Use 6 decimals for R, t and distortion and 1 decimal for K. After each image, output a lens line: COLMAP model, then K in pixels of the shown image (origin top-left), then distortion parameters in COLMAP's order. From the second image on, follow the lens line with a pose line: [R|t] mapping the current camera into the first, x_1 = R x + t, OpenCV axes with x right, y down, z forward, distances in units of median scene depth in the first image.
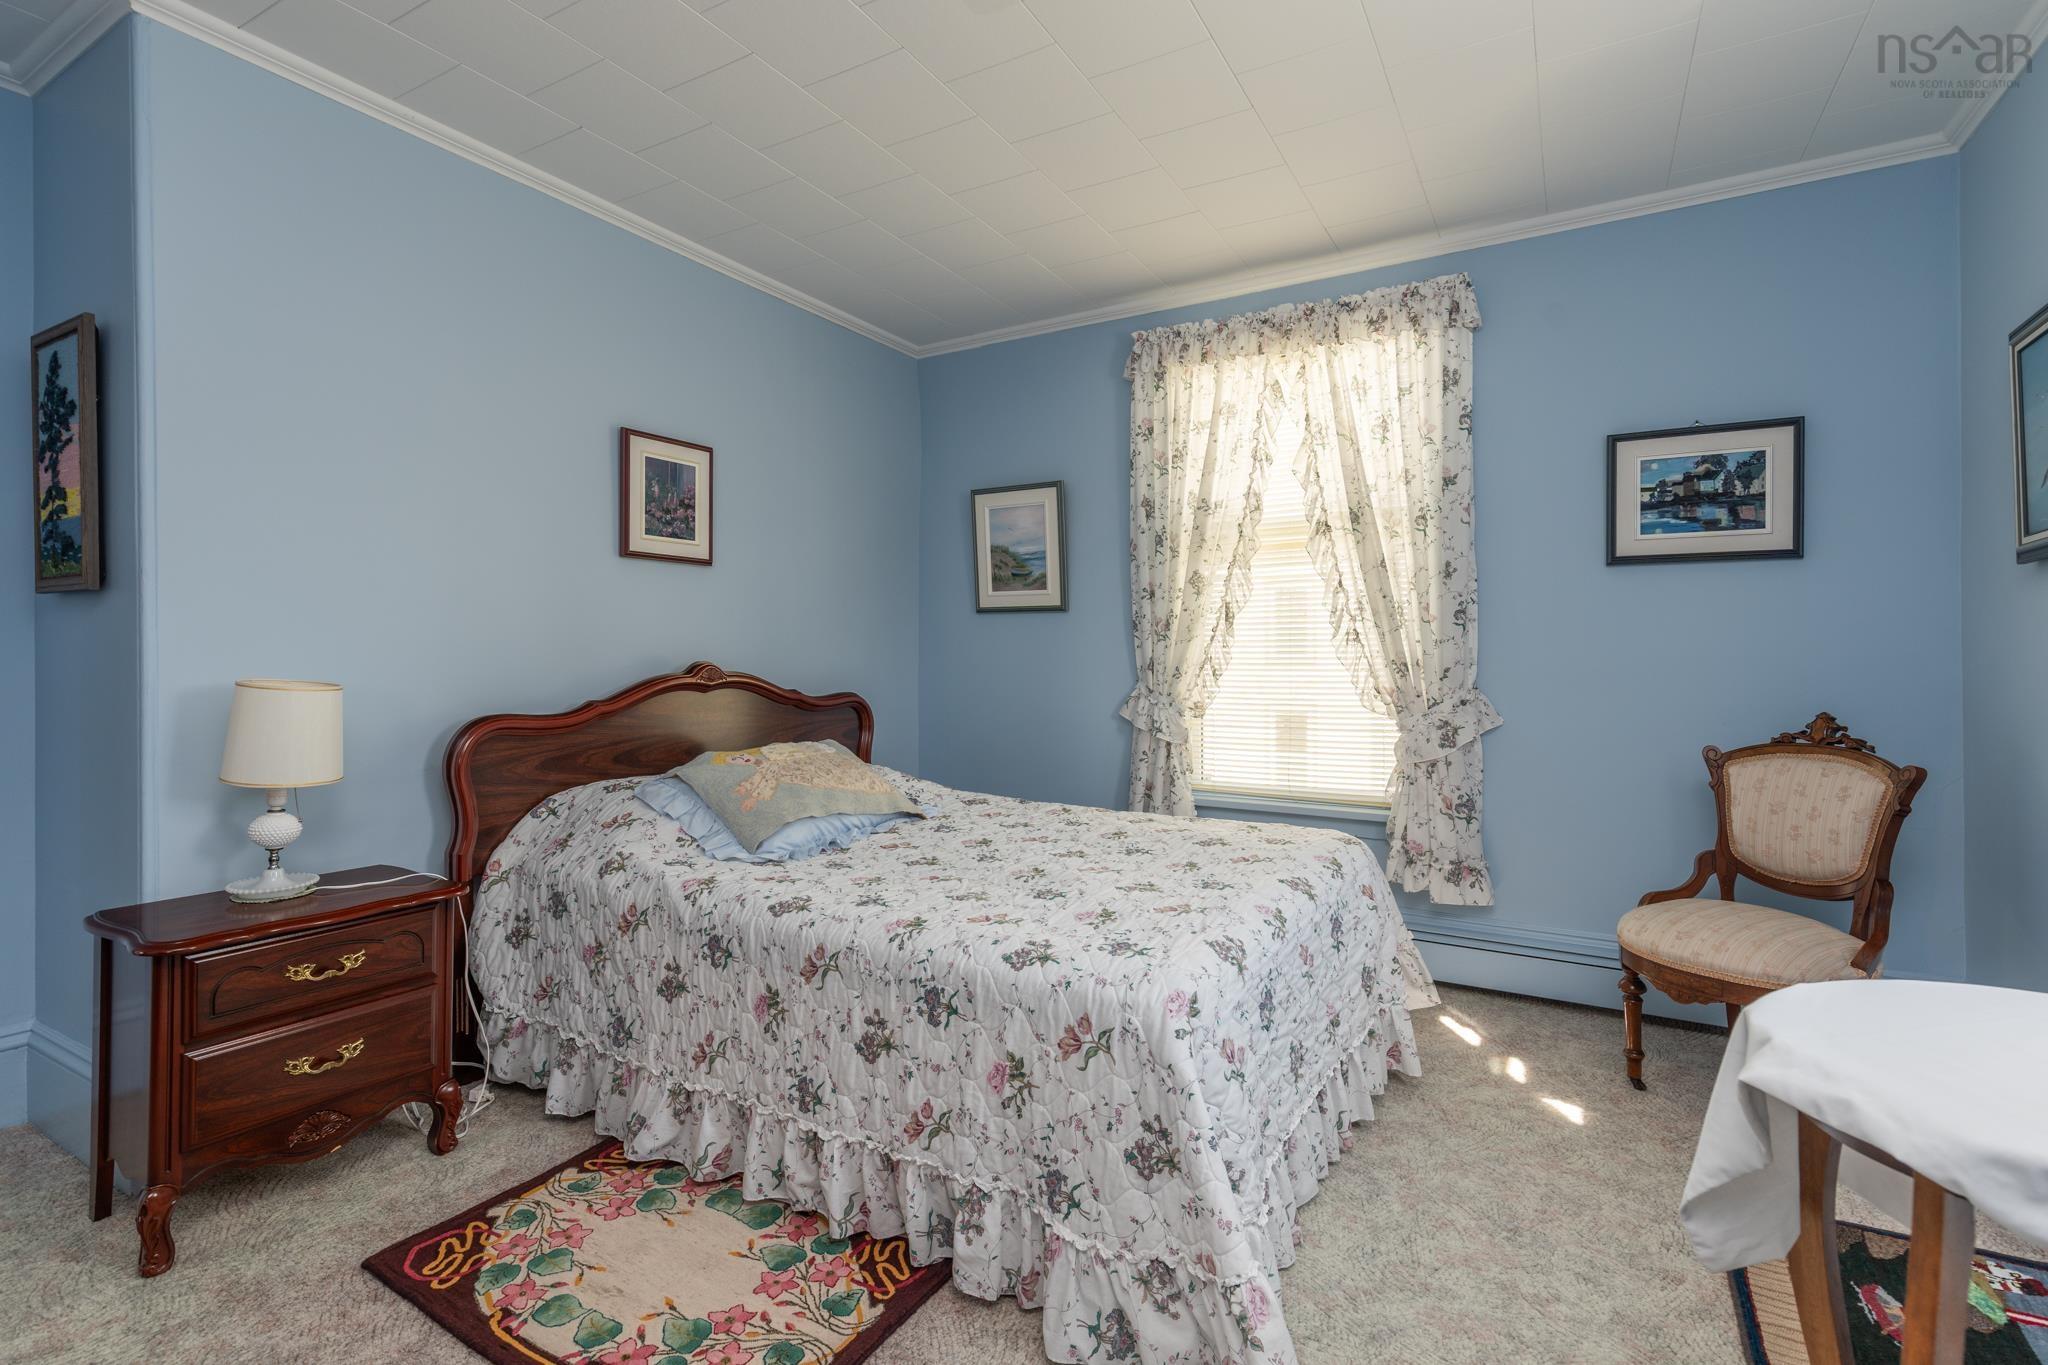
lens RADIAL K [[927.5, 0, 1018.4], [0, 927.5, 659.5], [0, 0, 1]] dist [0.002608, -0.000400]
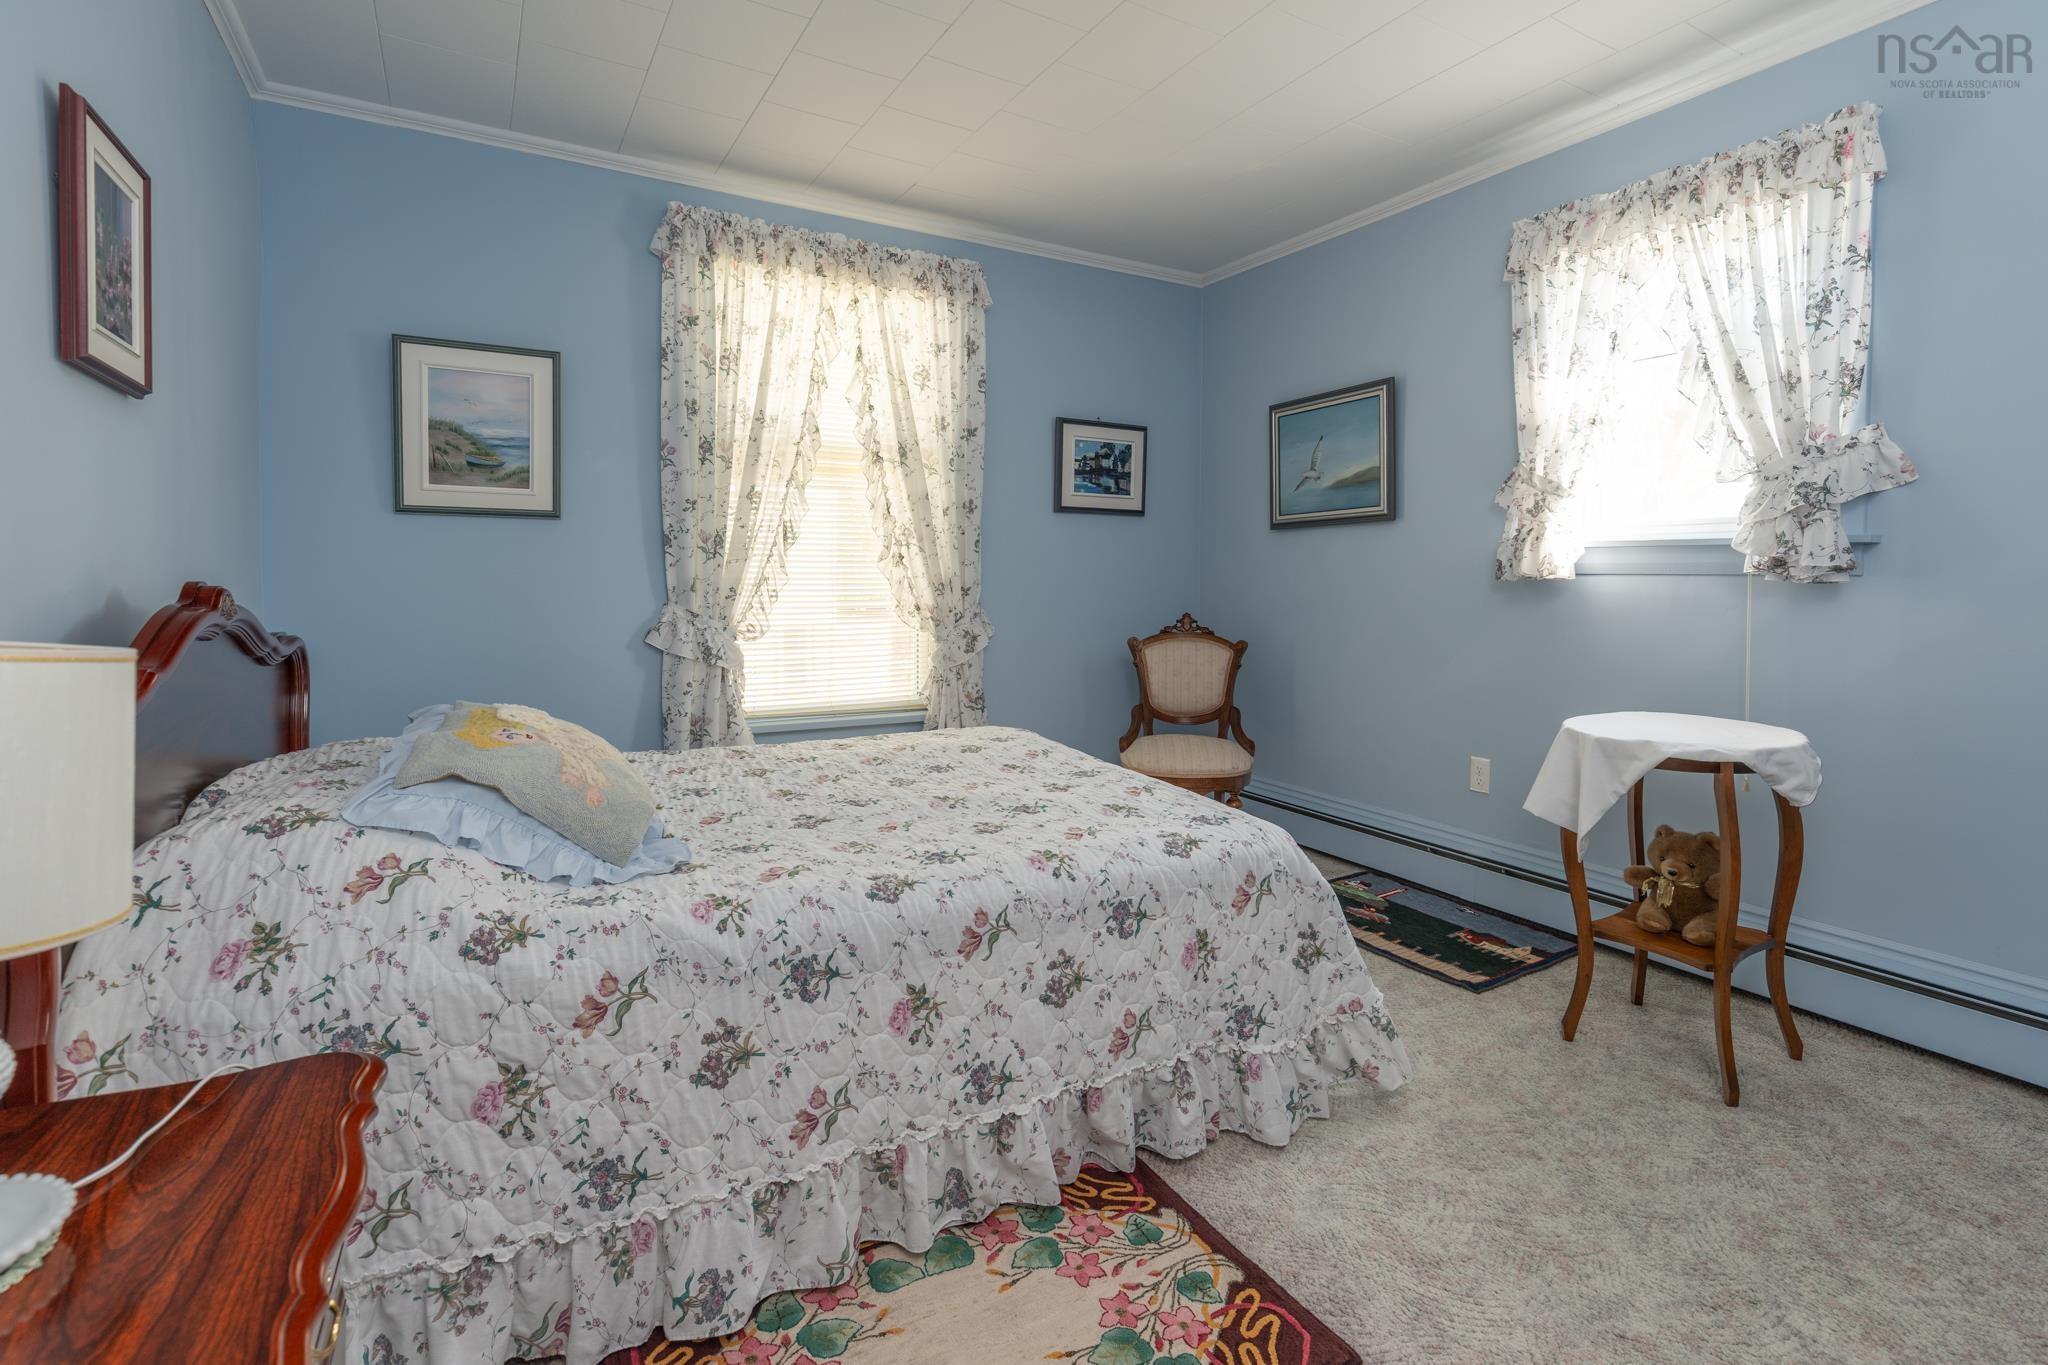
lens RADIAL K [[940.1, 0, 1020.2], [0, 940.1, 612.9], [0, 0, 1]] dist [0.004565, 0.000125]
pose [[0.512301, -0.028060, 0.858347, -0.559006], [-0.002904, 0.999404, 0.034404, 0.000205], [-0.858801, -0.020118, 0.511914, 0.311309]]
